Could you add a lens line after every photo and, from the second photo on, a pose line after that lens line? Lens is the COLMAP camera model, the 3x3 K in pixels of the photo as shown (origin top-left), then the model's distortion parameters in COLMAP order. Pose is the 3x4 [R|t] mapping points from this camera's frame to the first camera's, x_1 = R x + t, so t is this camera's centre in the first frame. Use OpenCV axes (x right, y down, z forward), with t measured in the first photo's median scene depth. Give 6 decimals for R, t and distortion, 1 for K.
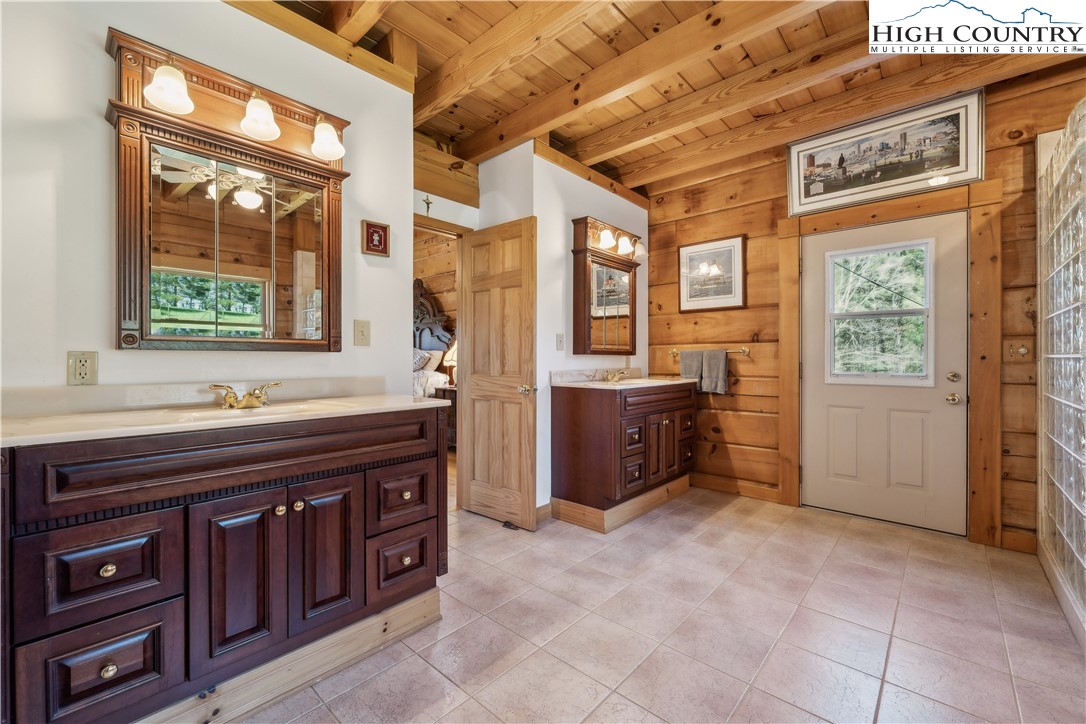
lens RADIAL K [[455.3, 0, 549.2], [0, 455.3, 357.9], [0, 0, 1]] dist [0.000373, 0.000026]
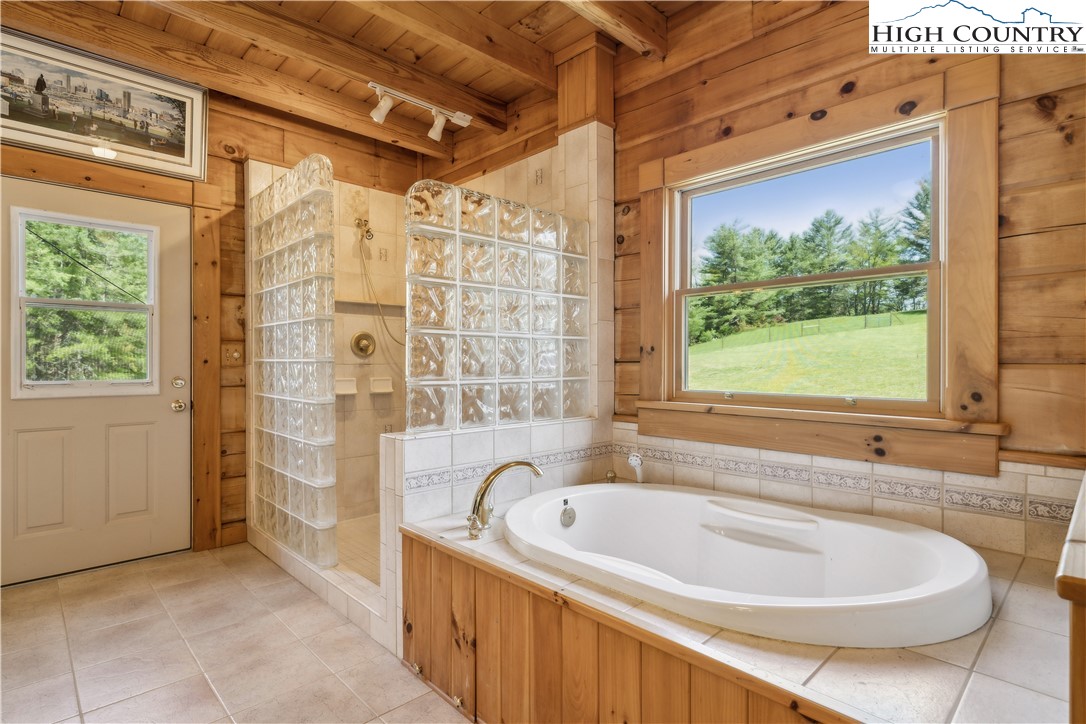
lens RADIAL K [[557.3, 0, 543.0], [0, 557.3, 362.0], [0, 0, 1]] dist [0.003377, 0.000544]
pose [[0.061359, 0.000058, 0.998116, -0.216338], [-0.000303, 1.000000, -0.000040, 0.000524], [-0.998116, -0.000300, 0.061359, 0.195365]]
